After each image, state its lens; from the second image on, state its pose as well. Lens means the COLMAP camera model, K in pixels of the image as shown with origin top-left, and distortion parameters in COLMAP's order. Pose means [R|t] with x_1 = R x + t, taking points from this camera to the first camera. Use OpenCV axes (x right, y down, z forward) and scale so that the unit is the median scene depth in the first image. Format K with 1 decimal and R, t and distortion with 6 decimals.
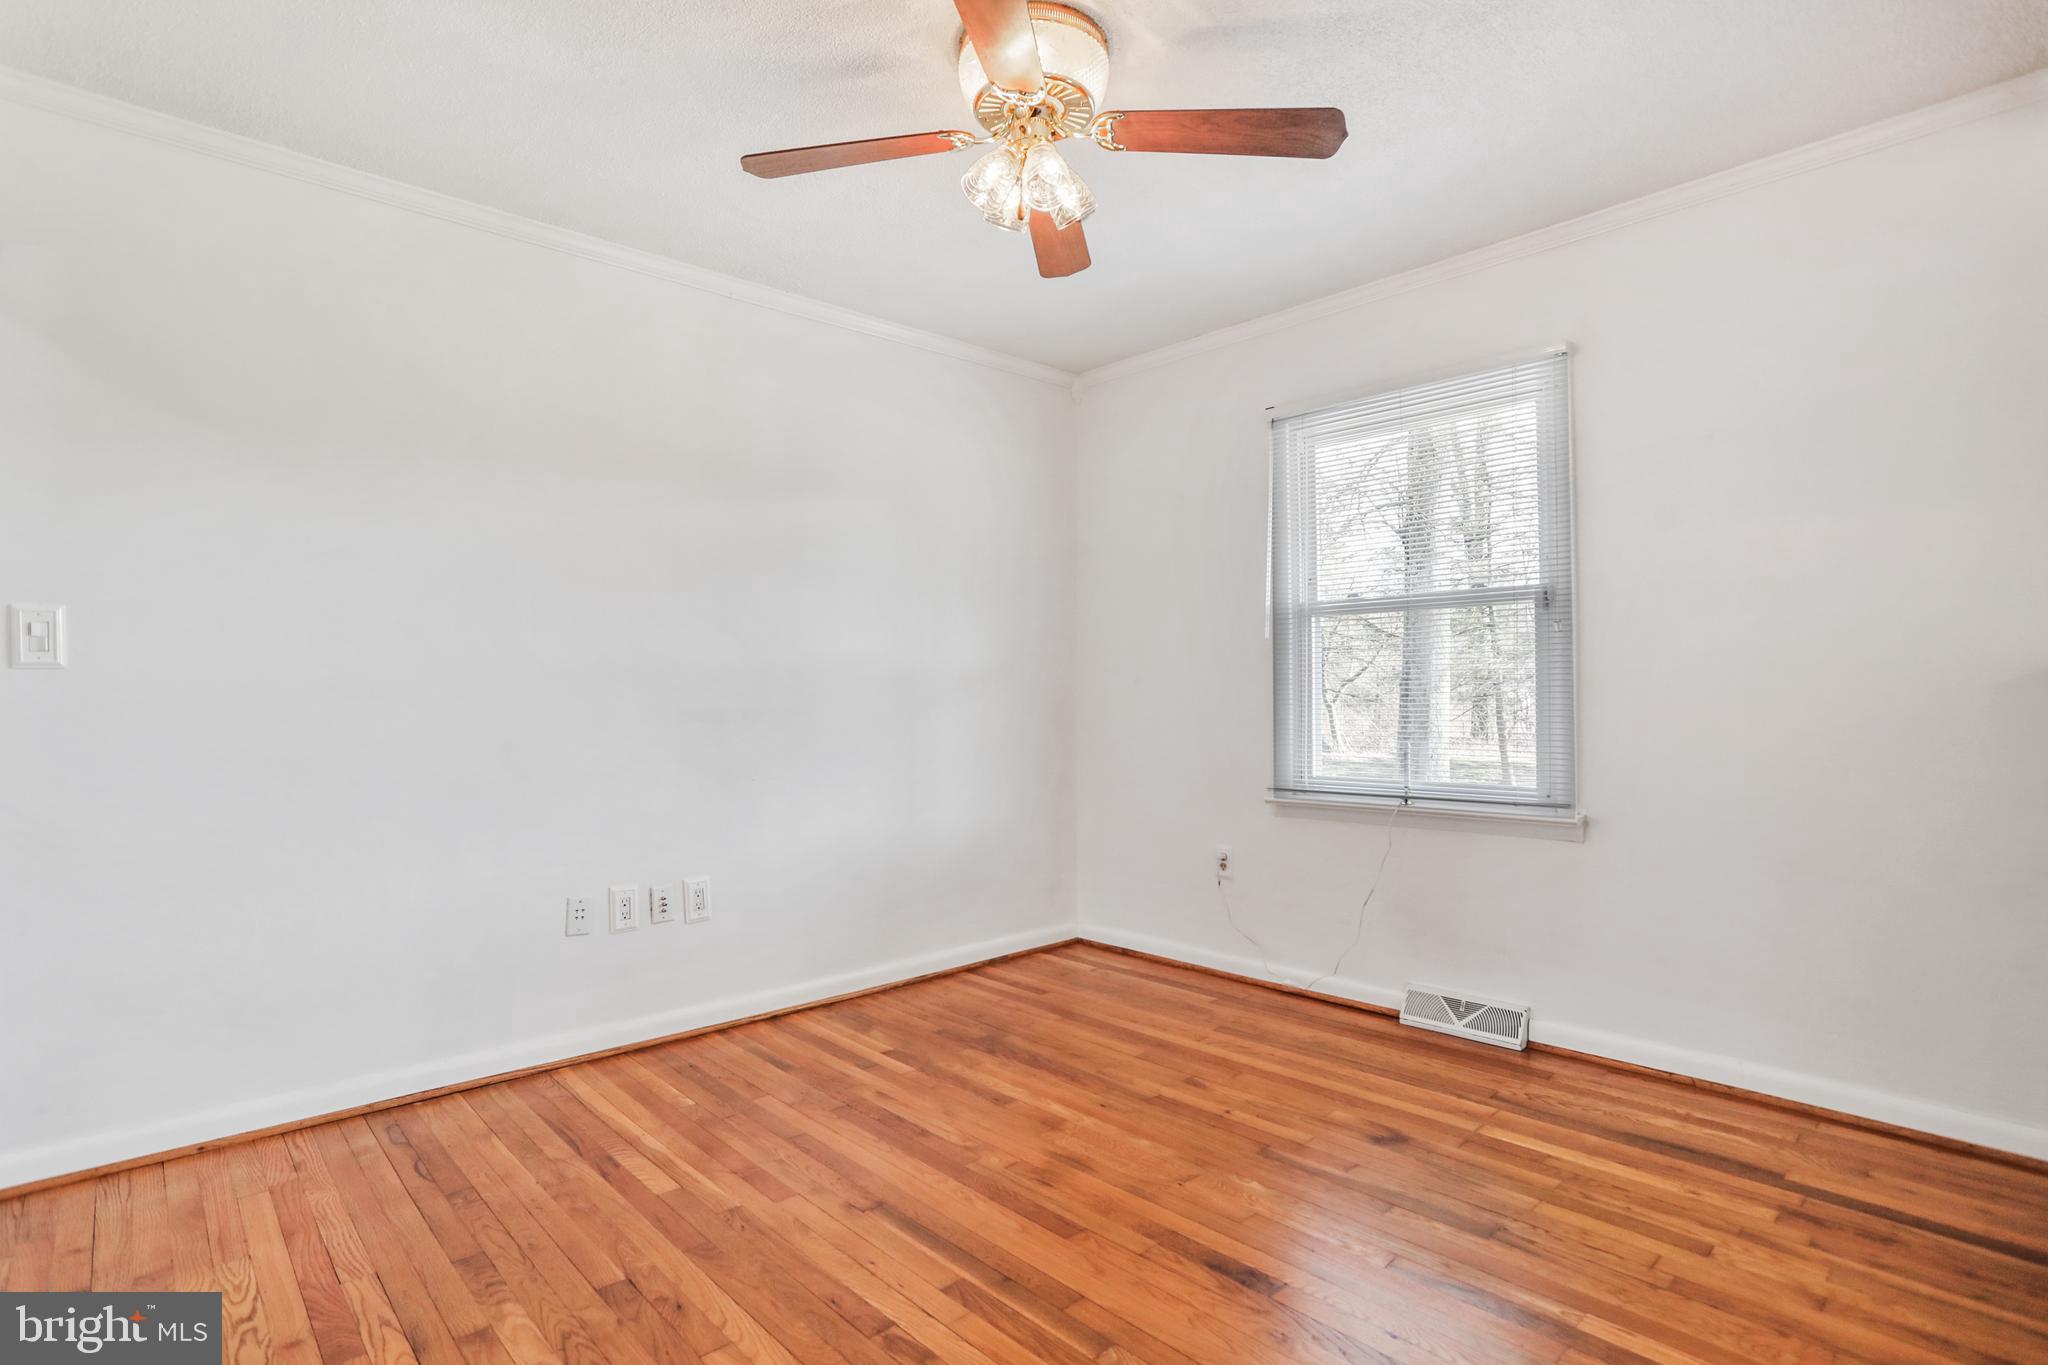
lens RADIAL K [[996.5, 0, 1012.6], [0, 996.5, 686.5], [0, 0, 1]] dist [-0.046513, 0.017121]
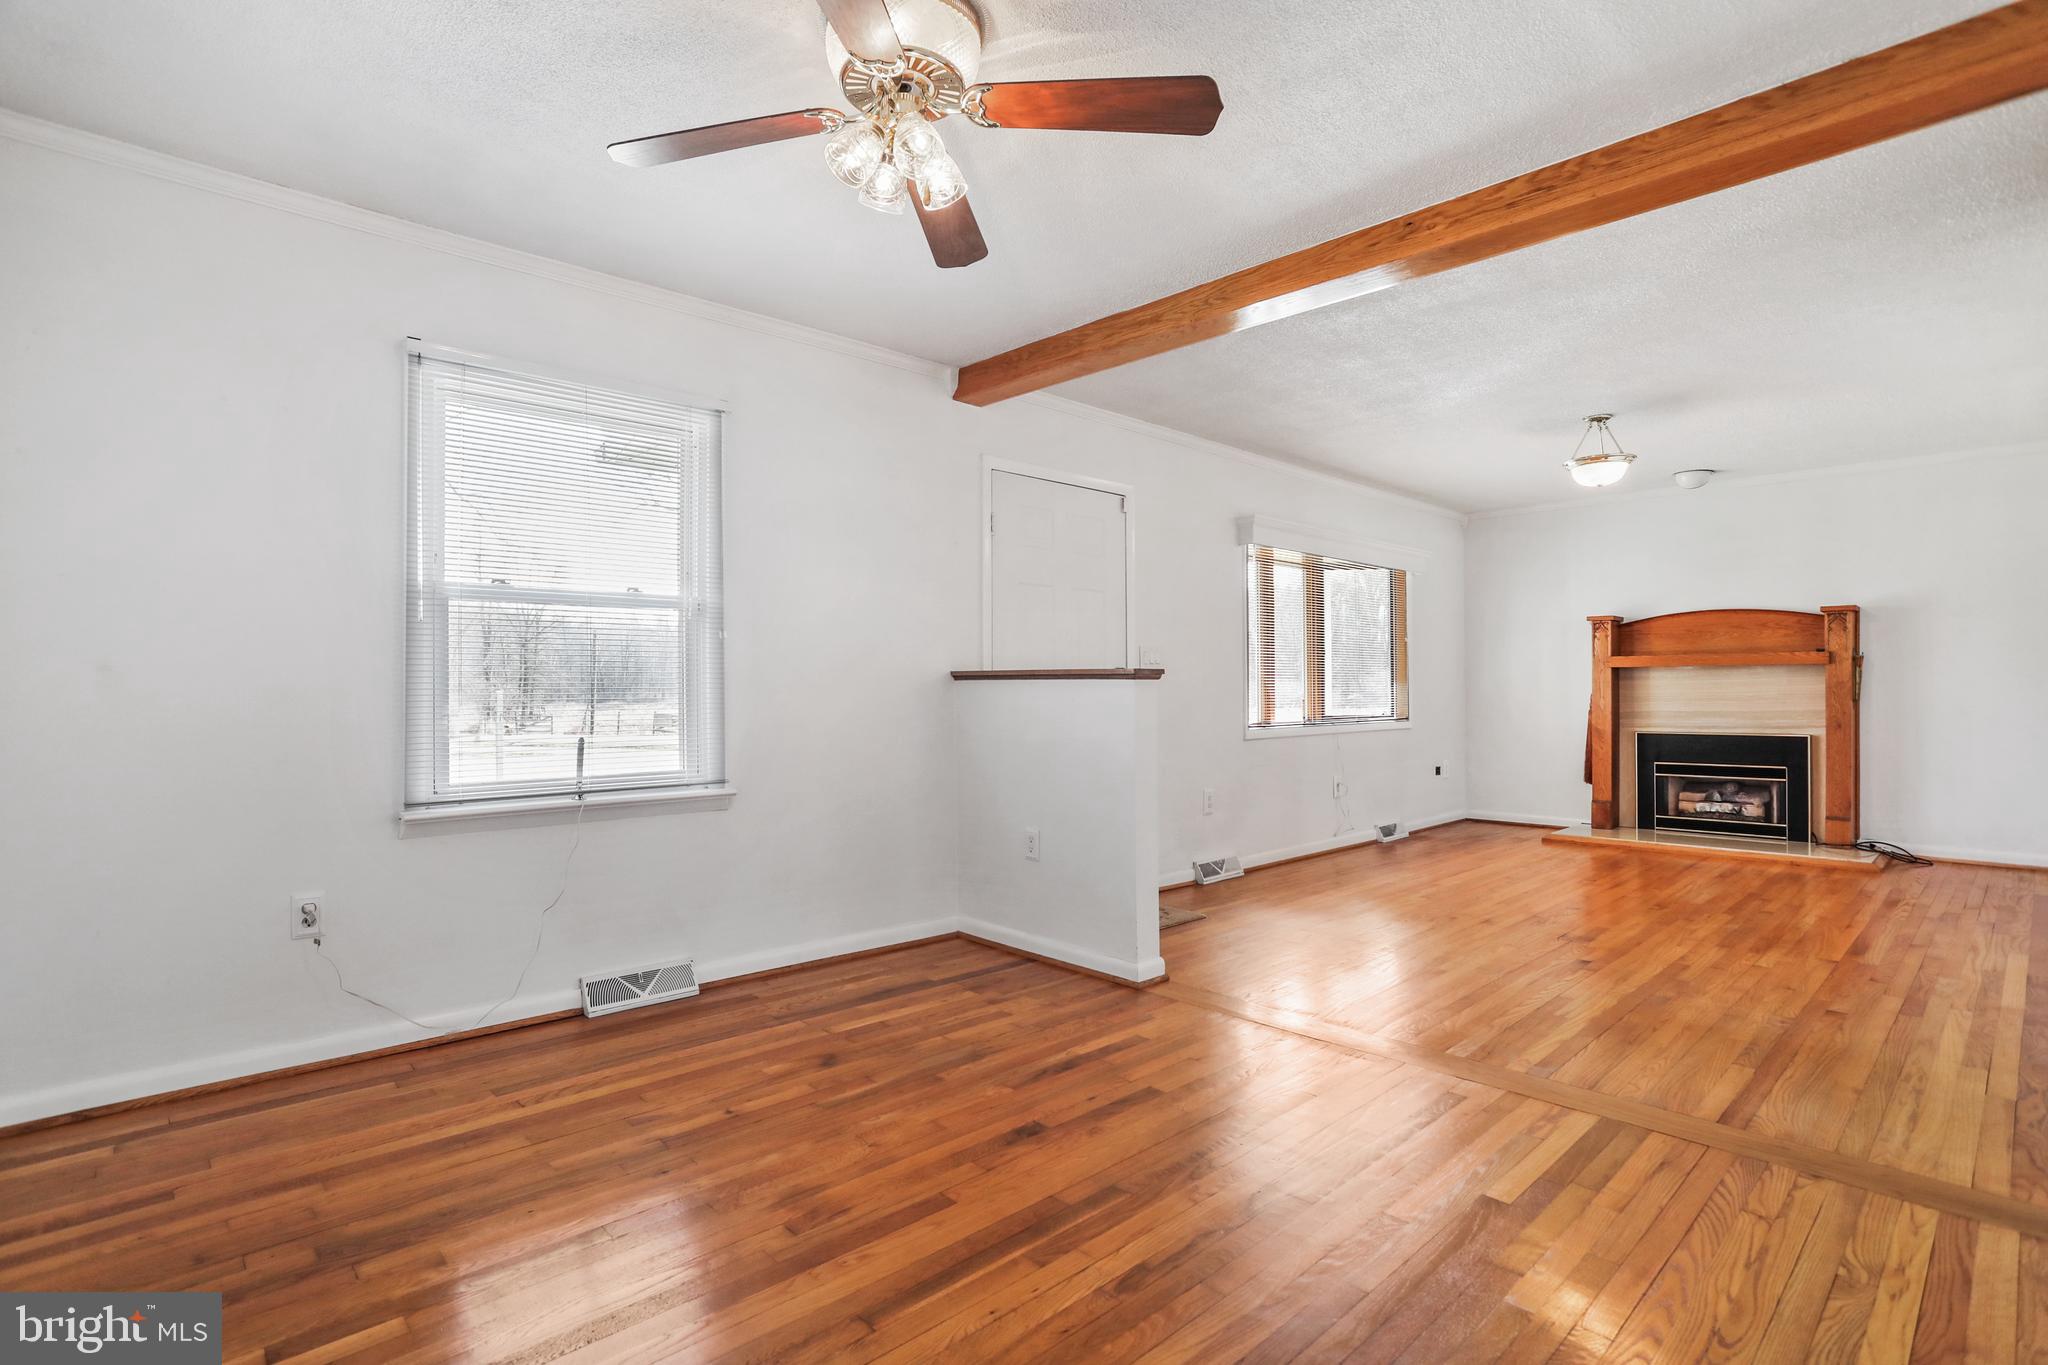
lens RADIAL K [[996.5, 0, 1008.8], [0, 996.5, 681.1], [0, 0, 1]] dist [-0.046513, 0.017121]
pose [[0.008895, 0.016814, 0.999819, -0.694167], [-0.009726, 0.999813, -0.016727, 0.013085], [-0.999913, -0.009575, 0.009057, 0.645614]]
